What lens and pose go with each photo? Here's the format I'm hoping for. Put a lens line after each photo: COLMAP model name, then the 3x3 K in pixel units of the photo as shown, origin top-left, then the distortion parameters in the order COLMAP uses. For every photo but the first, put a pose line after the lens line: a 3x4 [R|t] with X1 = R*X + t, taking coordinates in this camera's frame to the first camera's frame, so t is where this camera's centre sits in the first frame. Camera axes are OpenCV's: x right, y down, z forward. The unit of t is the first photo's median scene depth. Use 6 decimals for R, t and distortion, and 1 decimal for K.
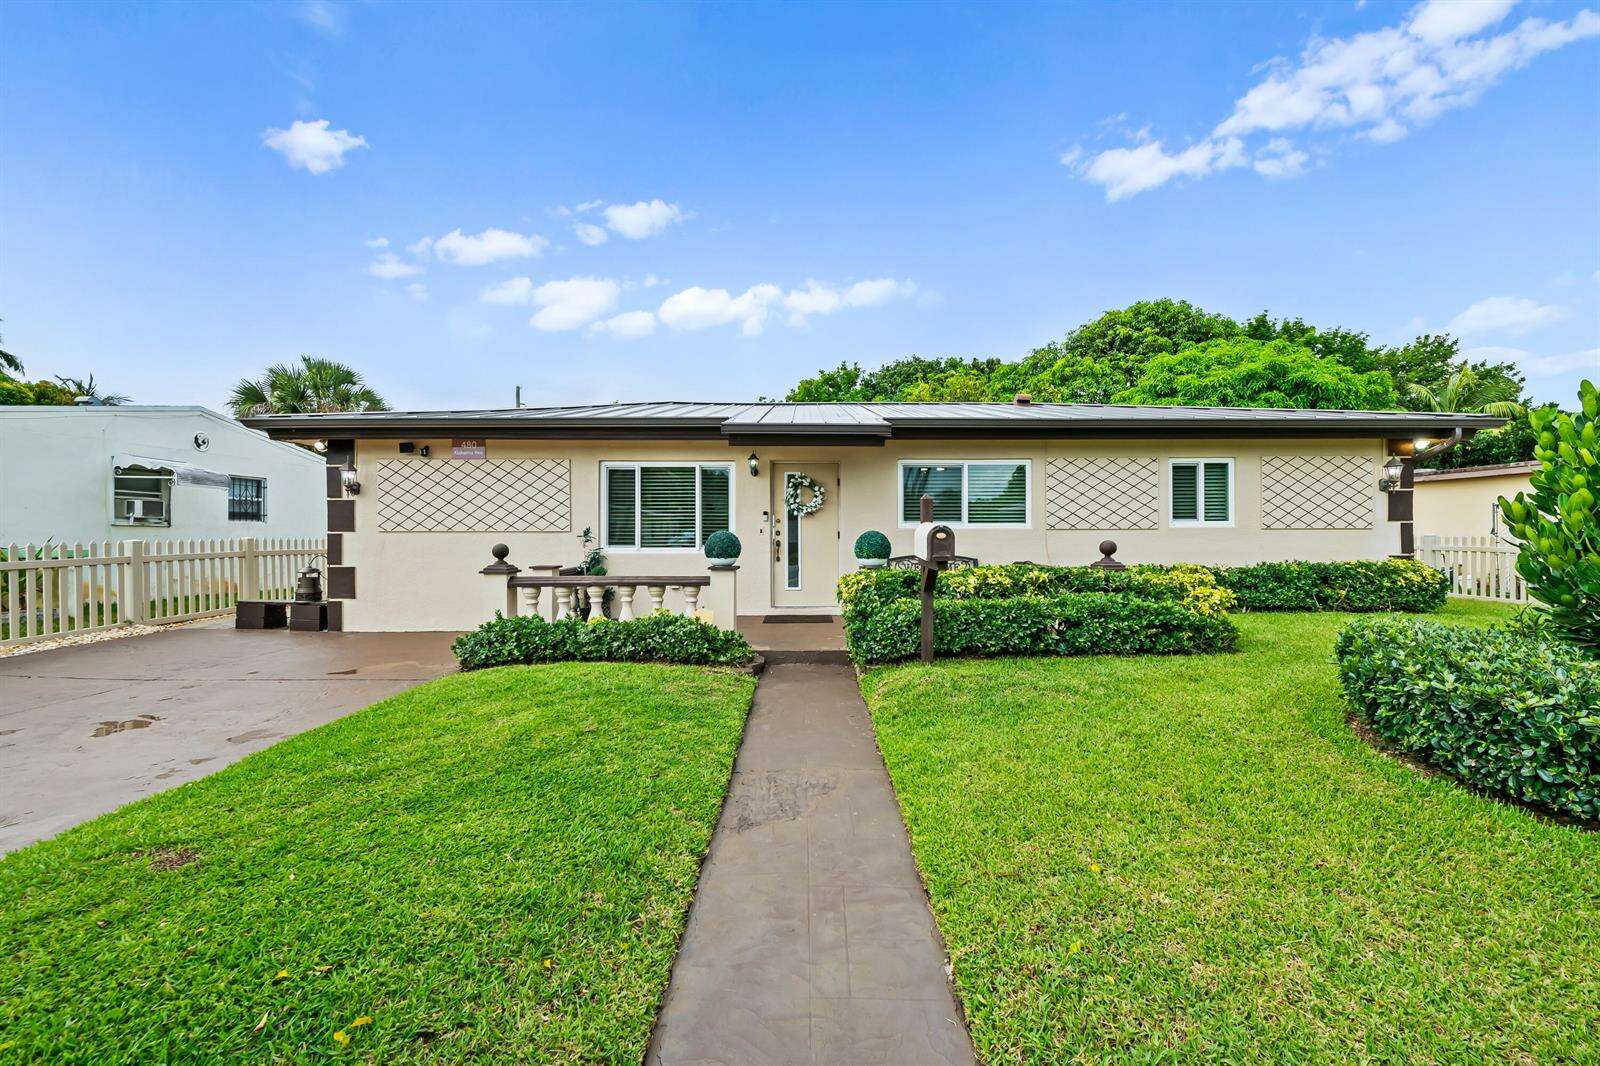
lens RADIAL K [[631.9, 0, 808.8], [0, 631.9, 528.7], [0, 0, 1]] dist [0.000685, -0.004343]
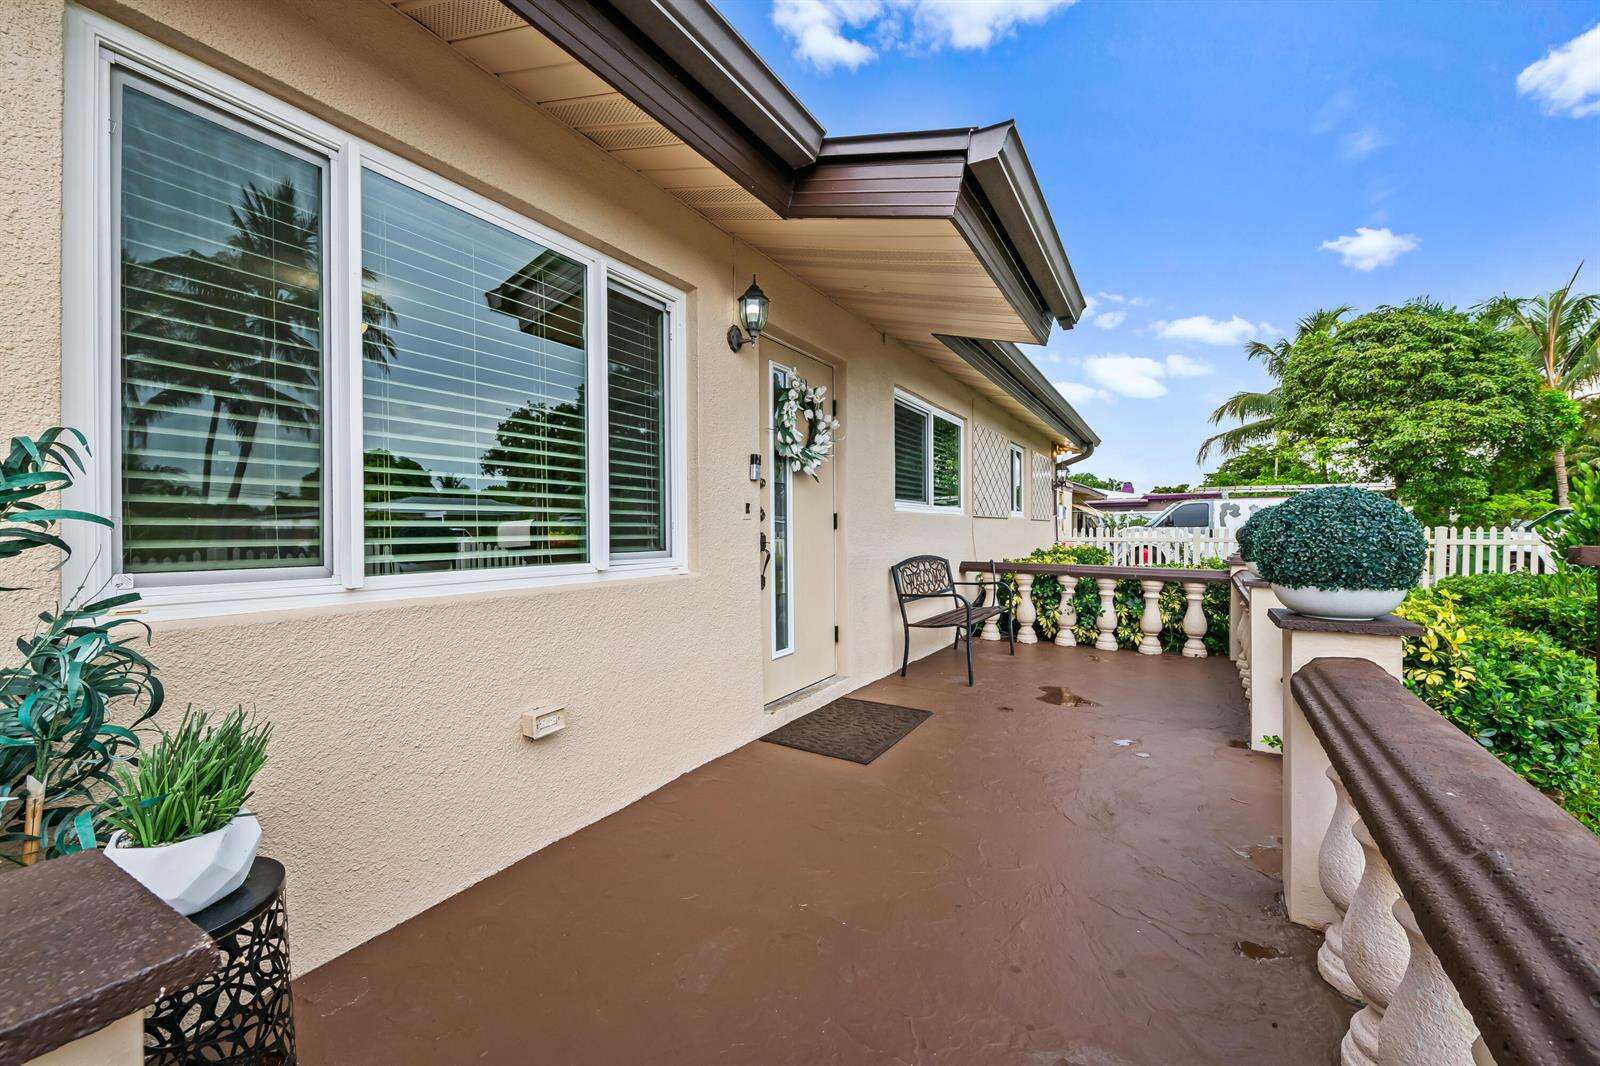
lens RADIAL K [[631.9, 0, 808.8], [0, 631.9, 528.7], [0, 0, 1]] dist [0.000685, -0.004343]
pose [[0.511818, 0.001228, 0.859093, -0.362714], [0.001515, 0.999996, -0.002333, 0.016134], [-0.859093, 0.002495, 0.511814, 0.784277]]
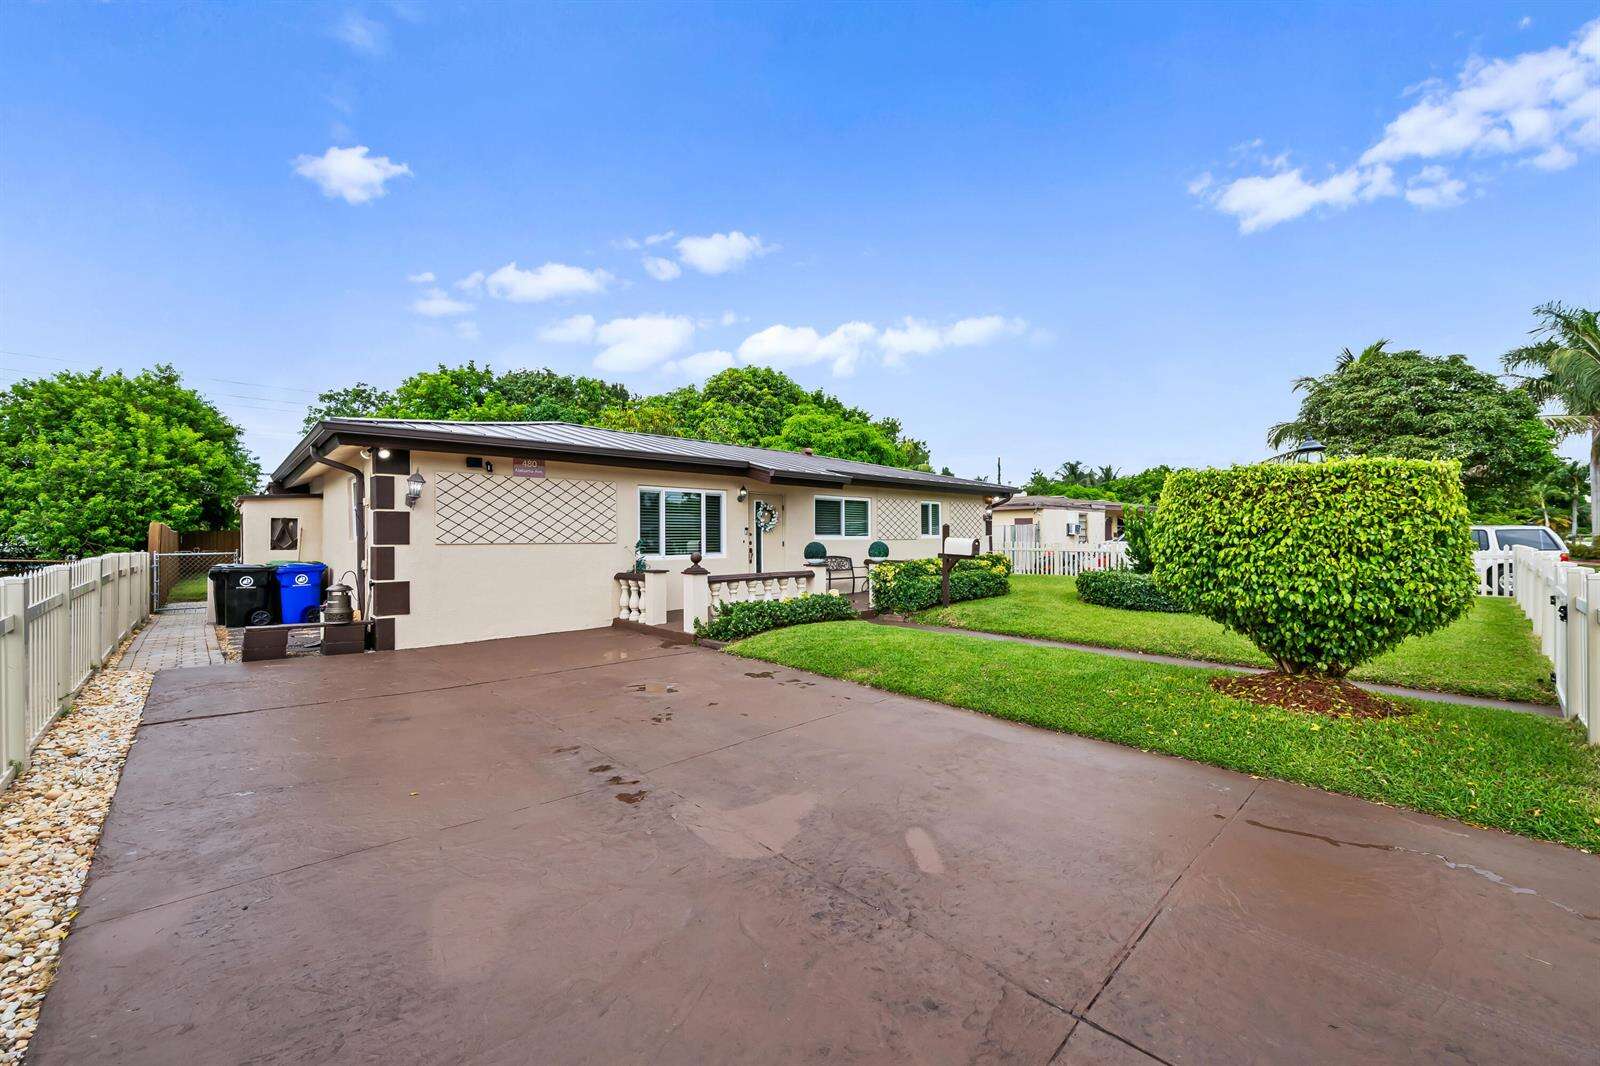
lens RADIAL K [[631.9, 0, 808.8], [0, 631.9, 528.7], [0, 0, 1]] dist [0.000685, -0.004343]
pose [[0.729543, 0.008965, 0.683876, -0.920995], [0.000326, 0.999909, -0.013455, -0.006278], [-0.683935, 0.010039, 0.729474, -0.115794]]
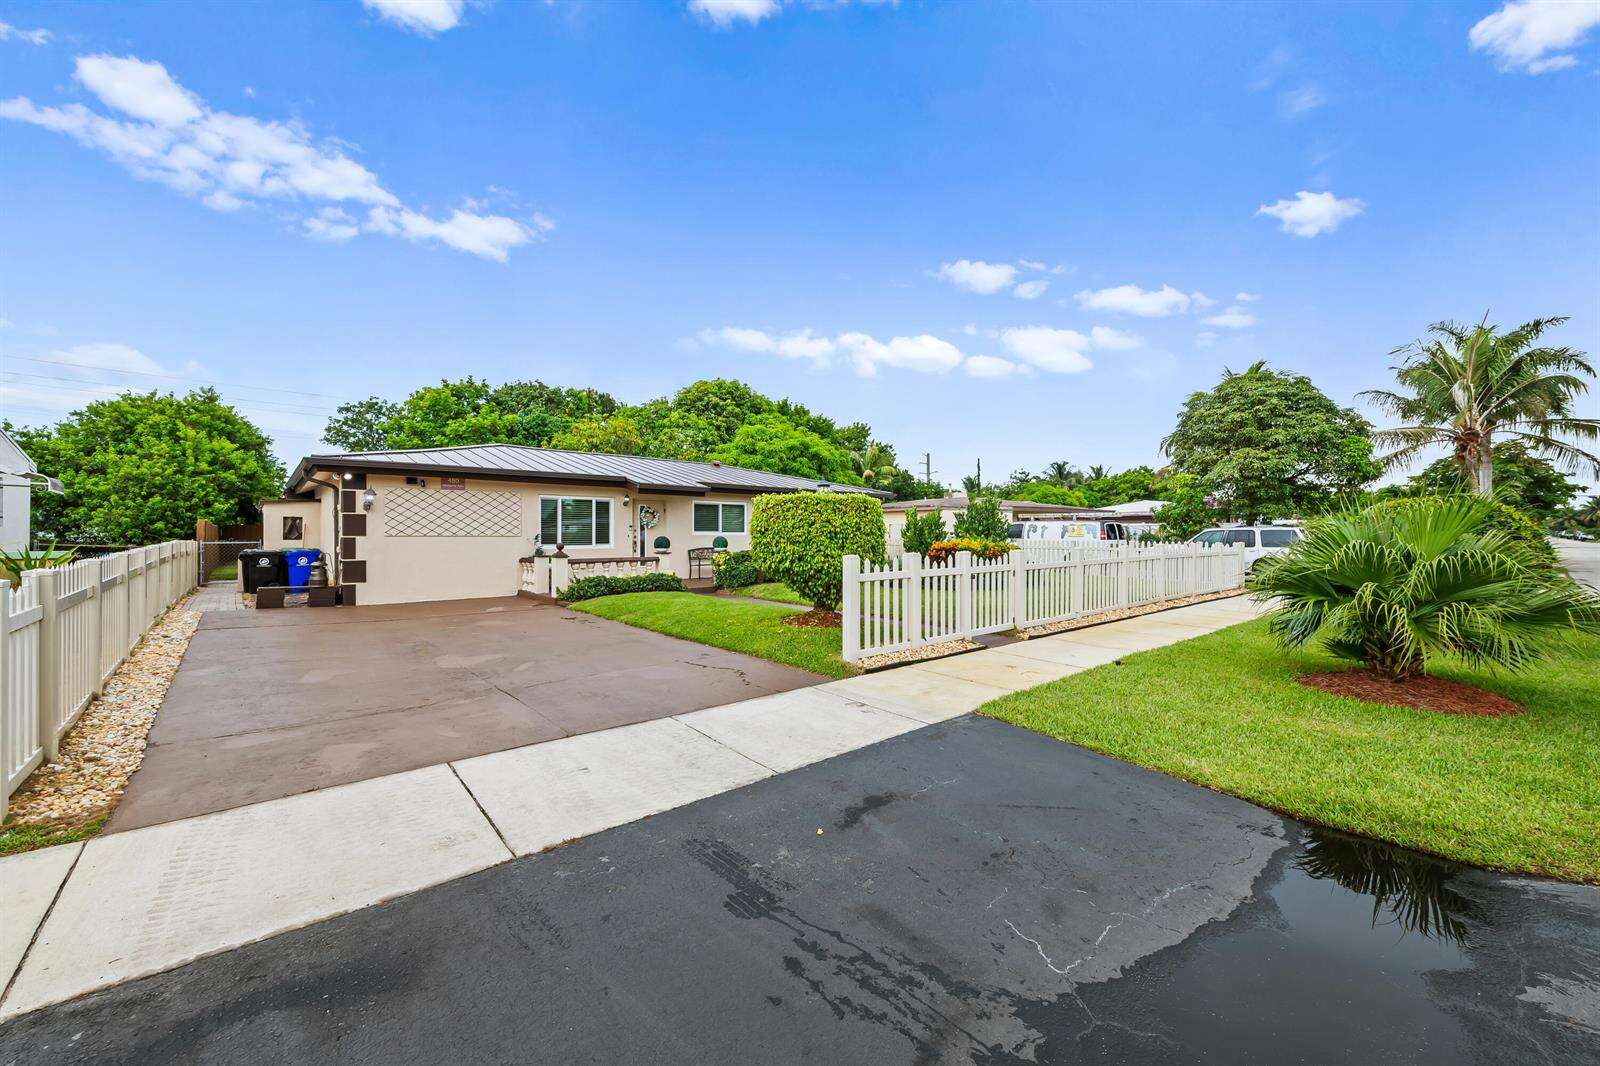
lens RADIAL K [[631.9, 0, 808.8], [0, 631.9, 528.7], [0, 0, 1]] dist [0.000685, -0.004343]
pose [[0.752596, 0.009288, 0.658418, -0.896184], [-0.005562, 0.999955, -0.007748, -0.006531], [-0.658460, 0.002169, 0.752613, -0.745920]]
